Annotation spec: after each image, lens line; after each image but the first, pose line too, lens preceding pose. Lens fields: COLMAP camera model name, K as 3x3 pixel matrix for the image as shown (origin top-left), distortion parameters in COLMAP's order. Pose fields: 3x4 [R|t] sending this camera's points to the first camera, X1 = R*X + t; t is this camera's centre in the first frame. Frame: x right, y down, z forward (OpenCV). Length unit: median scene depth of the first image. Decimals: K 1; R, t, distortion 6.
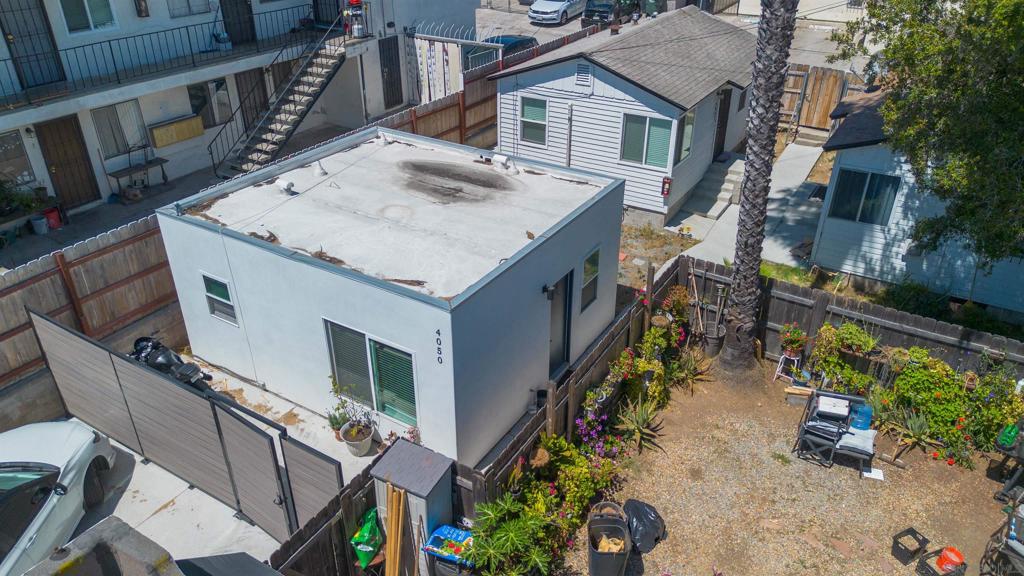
lens RADIAL K [[724.3, 0, 510.5], [0, 724.3, 282.9], [0, 0, 1]] dist [0.071118, -0.064648]
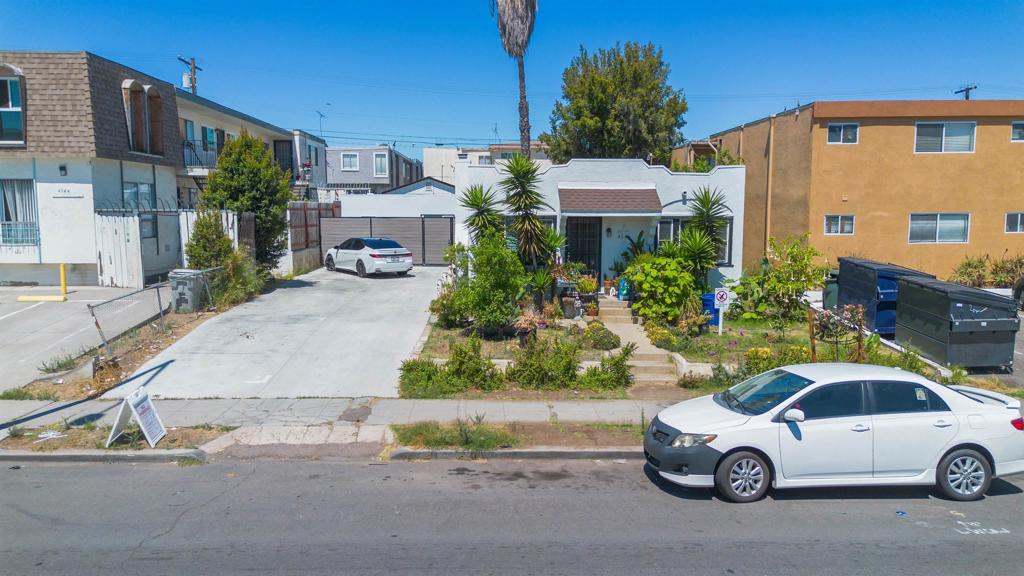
lens RADIAL K [[724.3, 0, 513.2], [0, 724.3, 288.7], [0, 0, 1]] dist [0.071118, -0.064648]
pose [[0.833690, -0.058926, 0.549080, -1.305269], [0.269574, 0.911201, -0.311517, 1.096760], [-0.481965, 0.407726, 0.775544, -1.104482]]
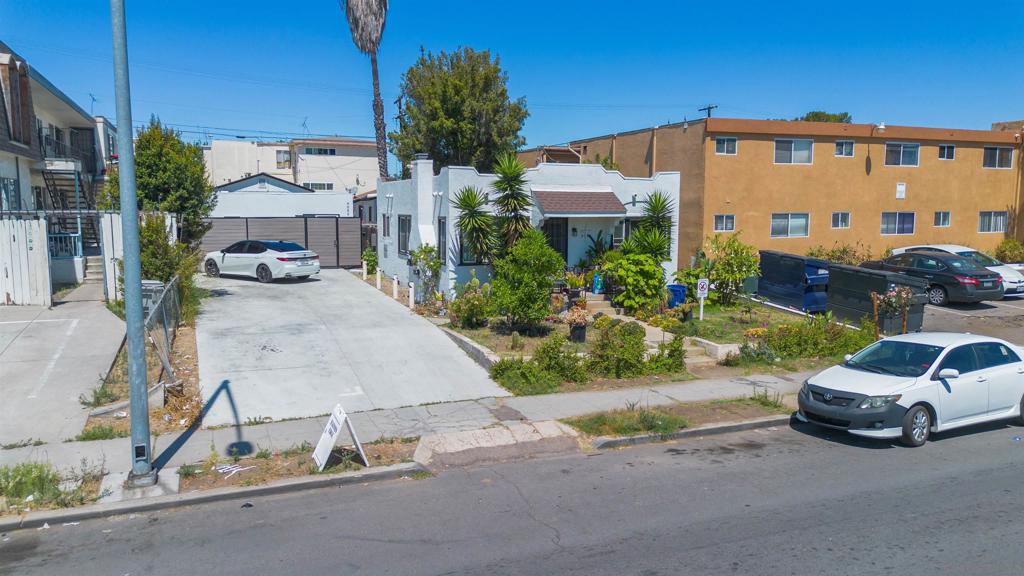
lens RADIAL K [[724.3, 0, 511.4], [0, 724.3, 286.9], [0, 0, 1]] dist [0.071118, -0.064648]
pose [[0.582155, -0.088301, 0.808269, -1.686983], [0.397601, 0.898037, -0.188264, 0.943218], [-0.709231, 0.430967, 0.557905, -0.845518]]
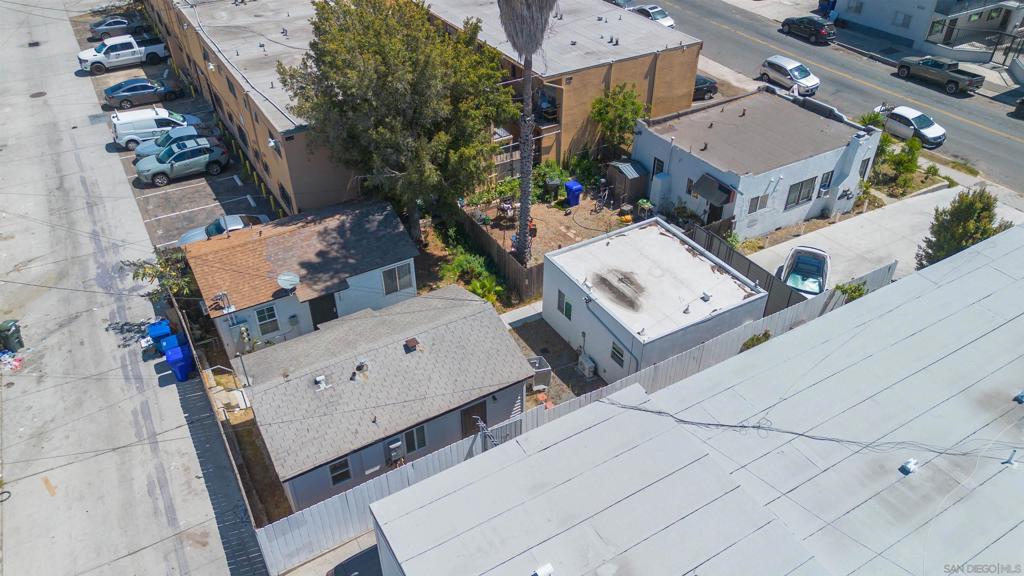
lens RADIAL K [[724.3, 0, 510.7], [0, 724.3, 286.7], [0, 0, 1]] dist [0.071118, -0.064648]
pose [[-0.884414, -0.269794, 0.380820, -0.566859], [0.236372, 0.444641, 0.863958, -1.903941], [-0.402419, 0.854111, -0.329475, 1.795137]]
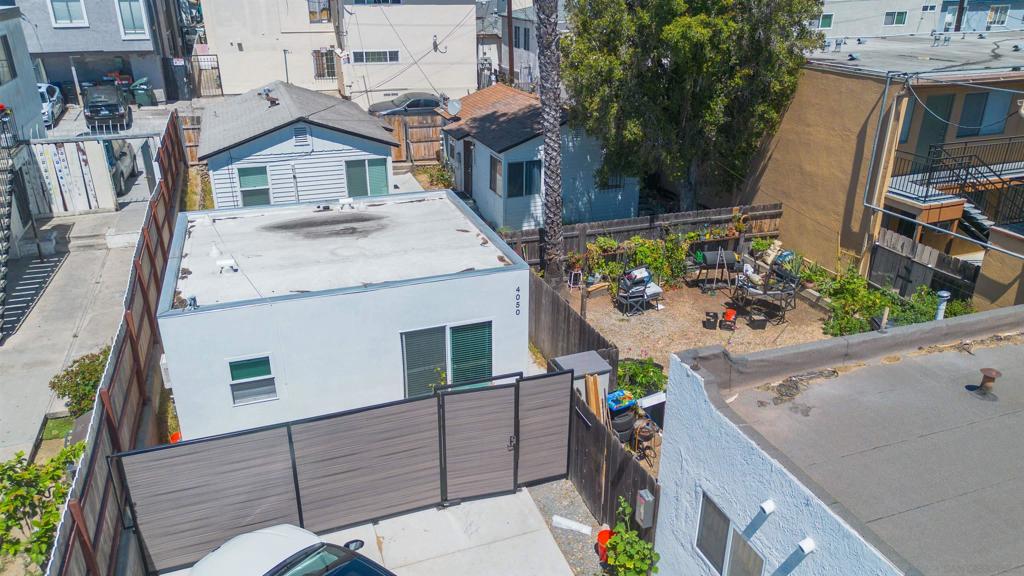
lens RADIAL K [[724.3, 0, 509.2], [0, 724.3, 285.7], [0, 0, 1]] dist [0.071118, -0.064648]
pose [[0.619484, -0.306785, 0.722580, -0.783372], [0.384213, 0.921180, 0.061710, -0.019692], [-0.684558, 0.239396, 0.688527, 0.057148]]
